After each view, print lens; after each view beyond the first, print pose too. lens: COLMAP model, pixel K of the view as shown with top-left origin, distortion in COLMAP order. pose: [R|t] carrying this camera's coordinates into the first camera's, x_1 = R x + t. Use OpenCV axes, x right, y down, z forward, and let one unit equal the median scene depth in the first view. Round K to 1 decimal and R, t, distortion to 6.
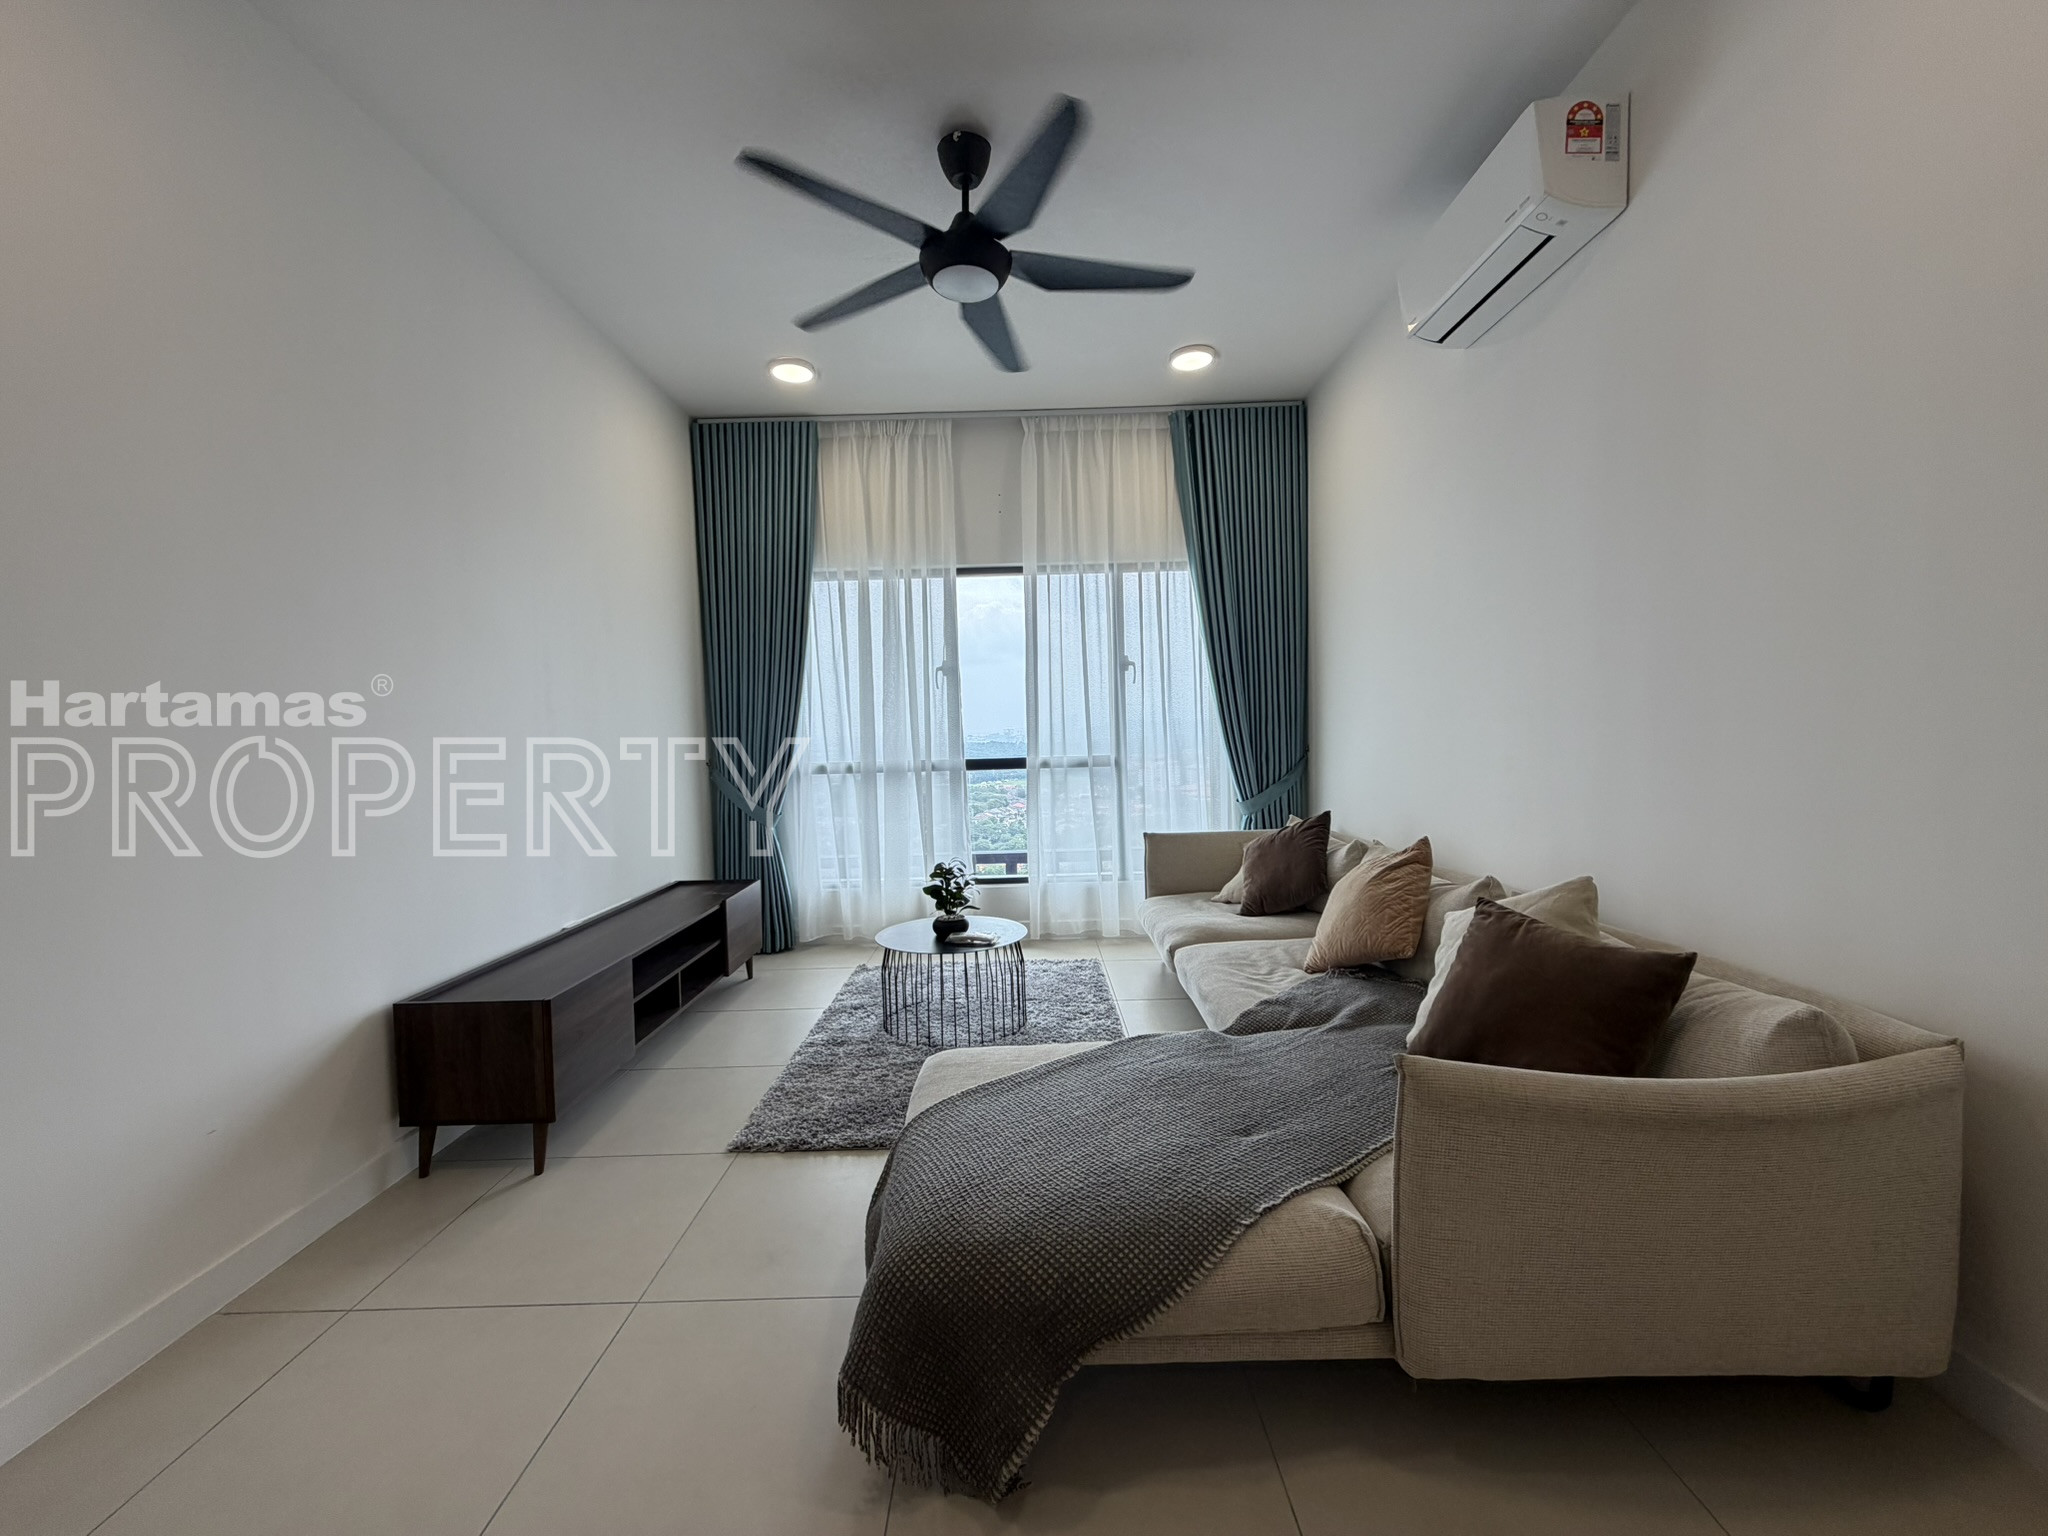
lens RADIAL K [[815.7, 0, 1024.2], [0, 815.7, 765.1], [0, 0, 1]] dist [0.001070, 0.000052]
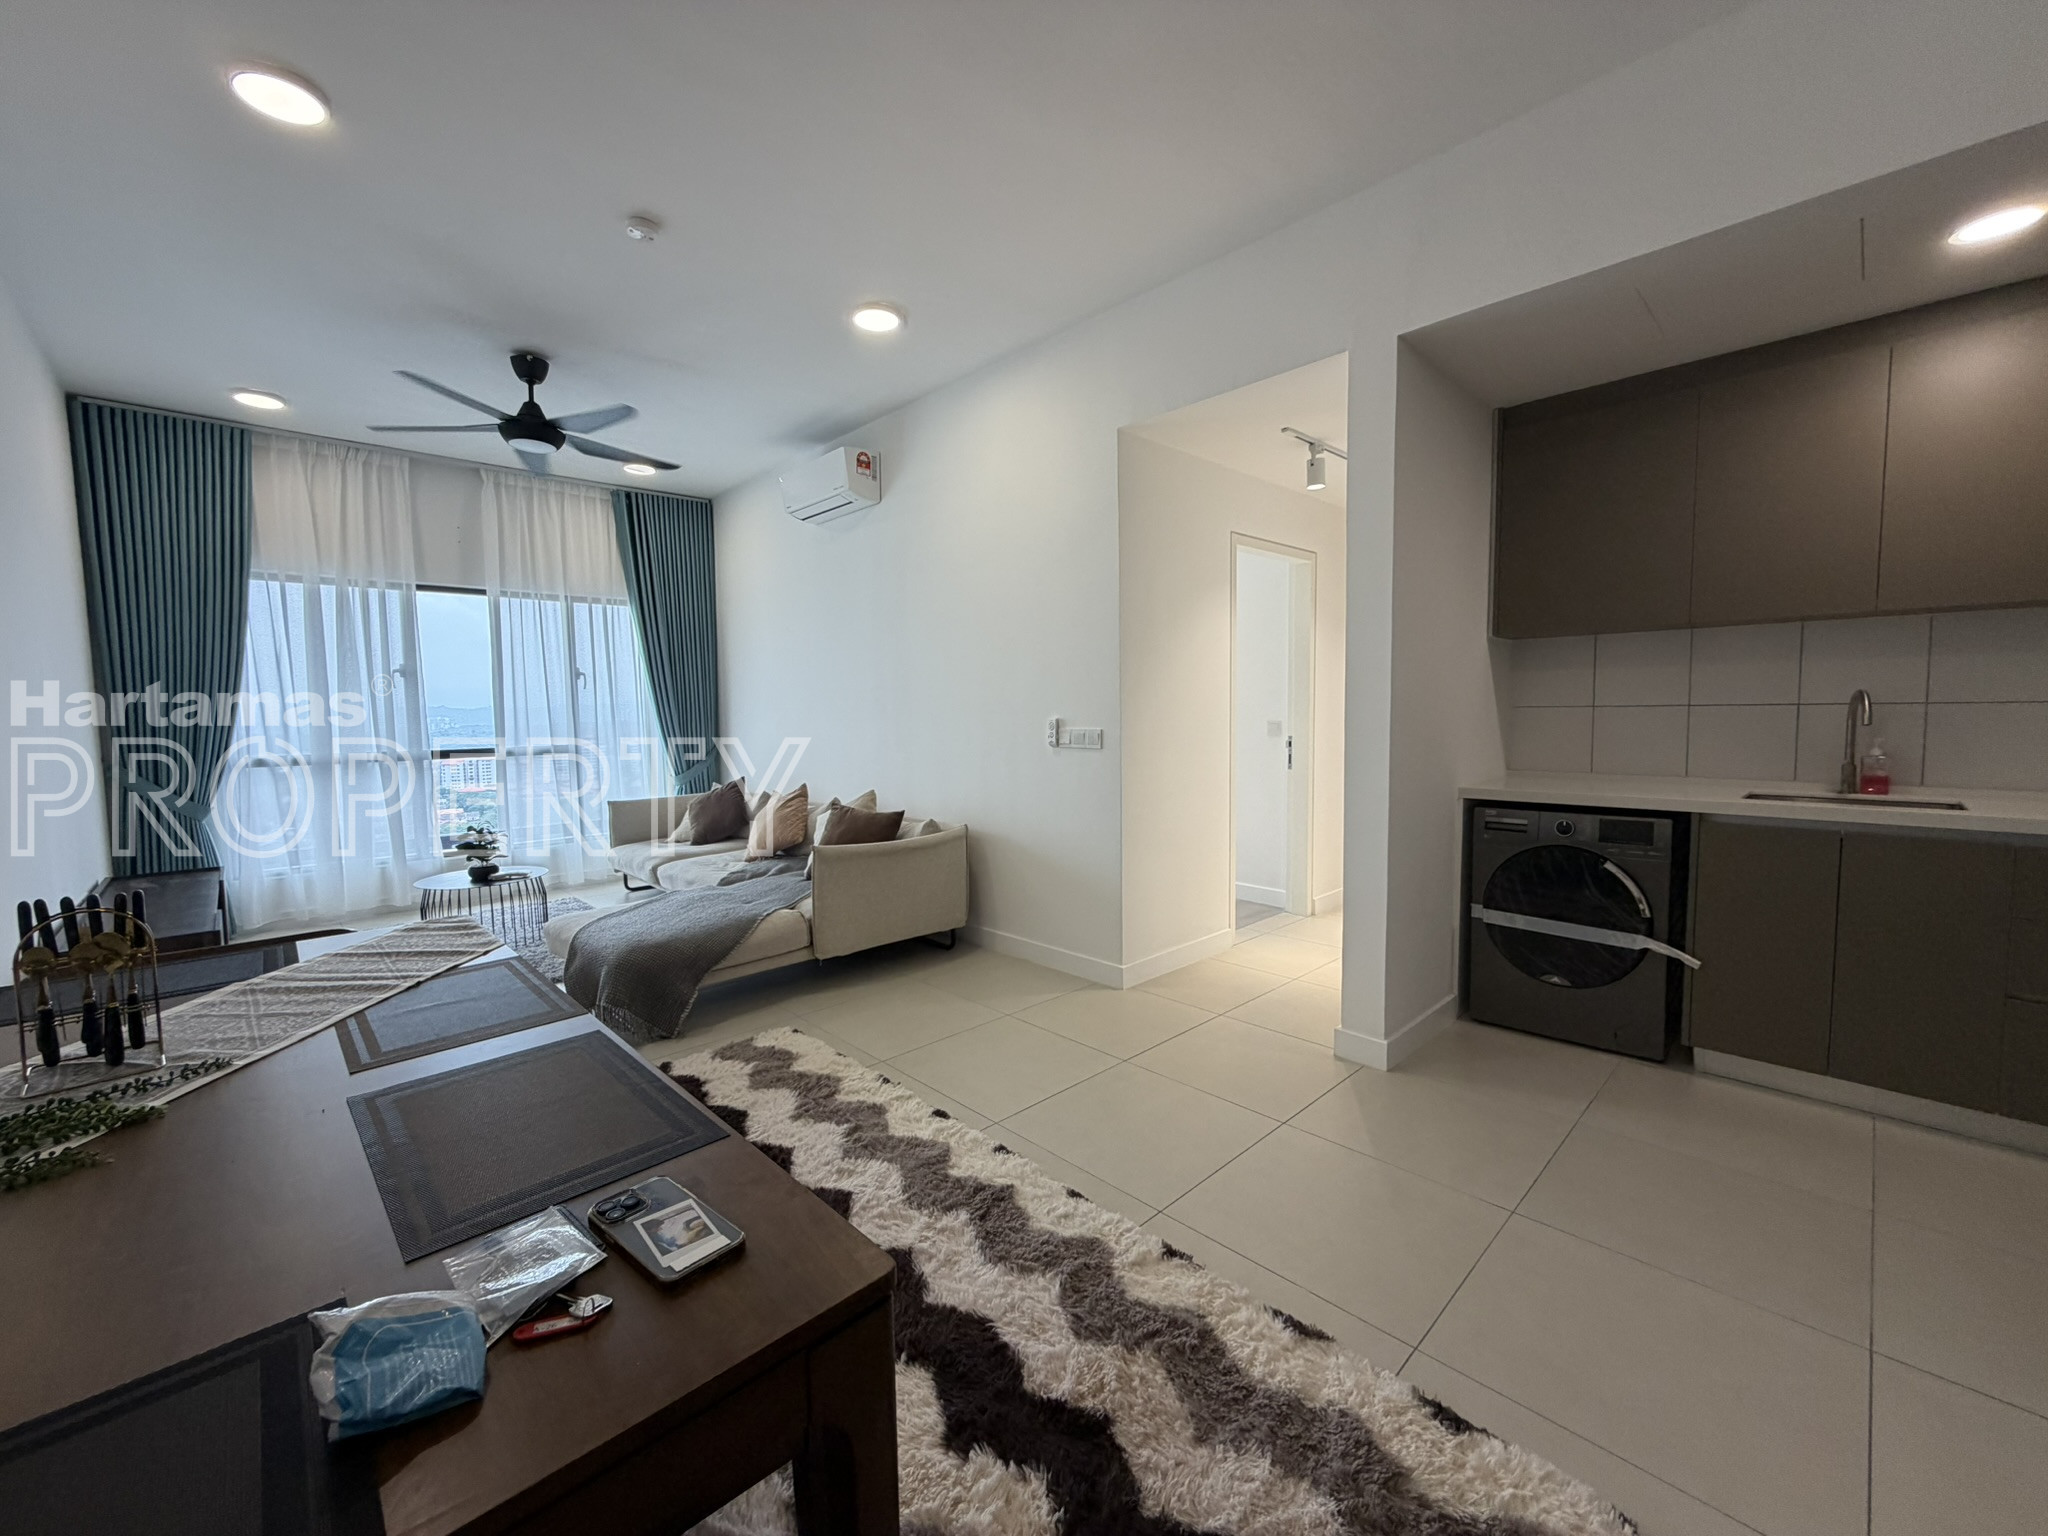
lens RADIAL K [[818.7, 0, 1021.8], [0, 818.7, 764.9], [0, 0, 1]] dist [0.000979, 0.000194]
pose [[0.726002, -0.032607, 0.686919, -0.276412], [0.024047, 0.999468, 0.022028, 0.009635], [-0.687272, 0.000526, 0.726400, -0.450753]]
